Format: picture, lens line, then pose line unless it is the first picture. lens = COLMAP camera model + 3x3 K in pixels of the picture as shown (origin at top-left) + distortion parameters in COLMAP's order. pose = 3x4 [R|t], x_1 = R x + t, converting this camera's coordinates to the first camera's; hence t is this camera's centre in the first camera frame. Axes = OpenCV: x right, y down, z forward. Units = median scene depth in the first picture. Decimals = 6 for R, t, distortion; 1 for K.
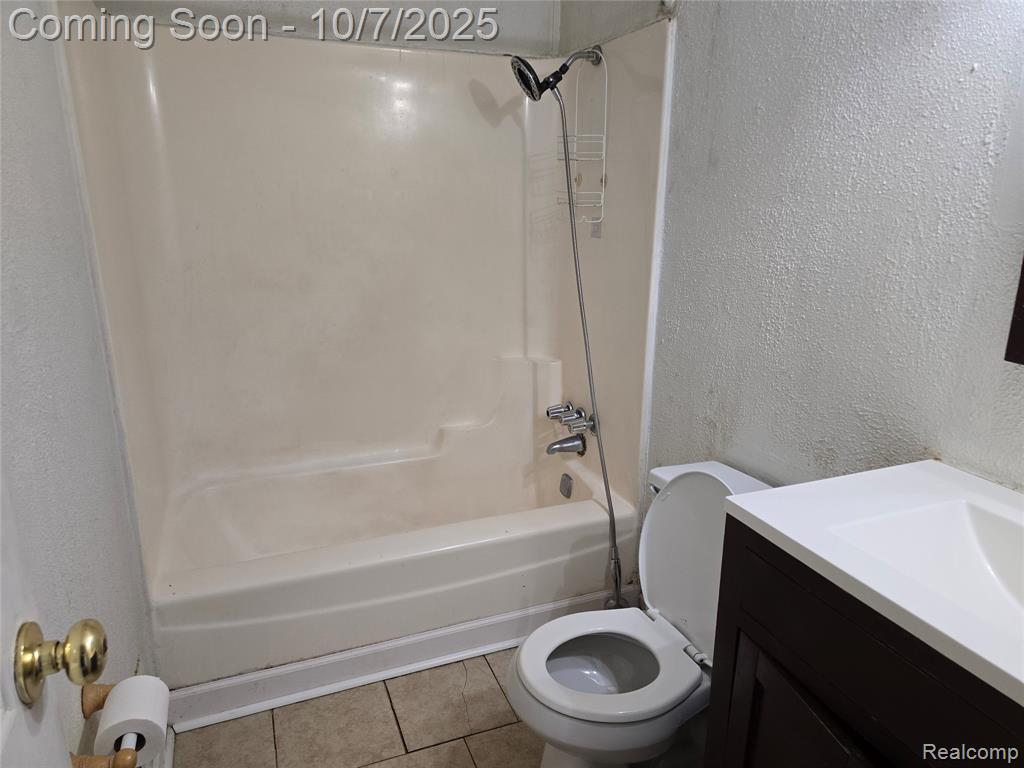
lens RADIAL K [[697.1, 0, 506.6], [0, 697.1, 386.5], [0, 0, 1]] dist [0.038460, -0.008374]
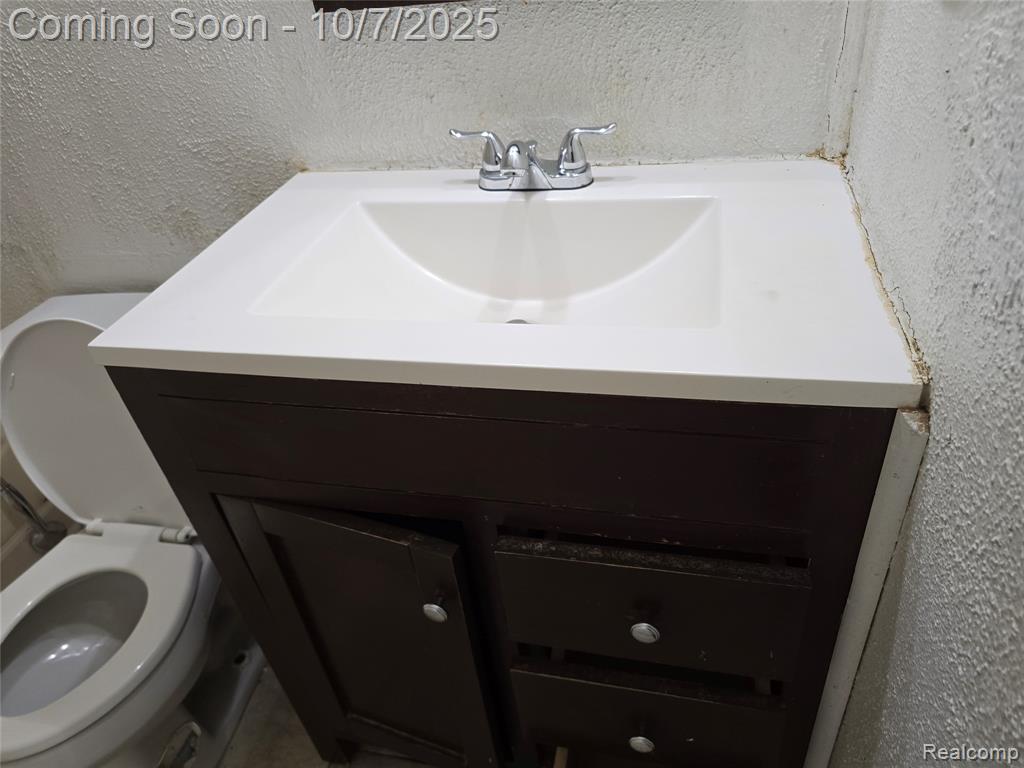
lens RADIAL K [[714.1, 0, 510.7], [0, 714.1, 388.4], [0, 0, 1]] dist [-0.000113, -0.003698]
pose [[0.570902, -0.542636, 0.616131, 0.091286], [0.328176, 0.838713, 0.434582, 0.030632], [-0.752577, -0.045904, 0.656903, 0.239292]]
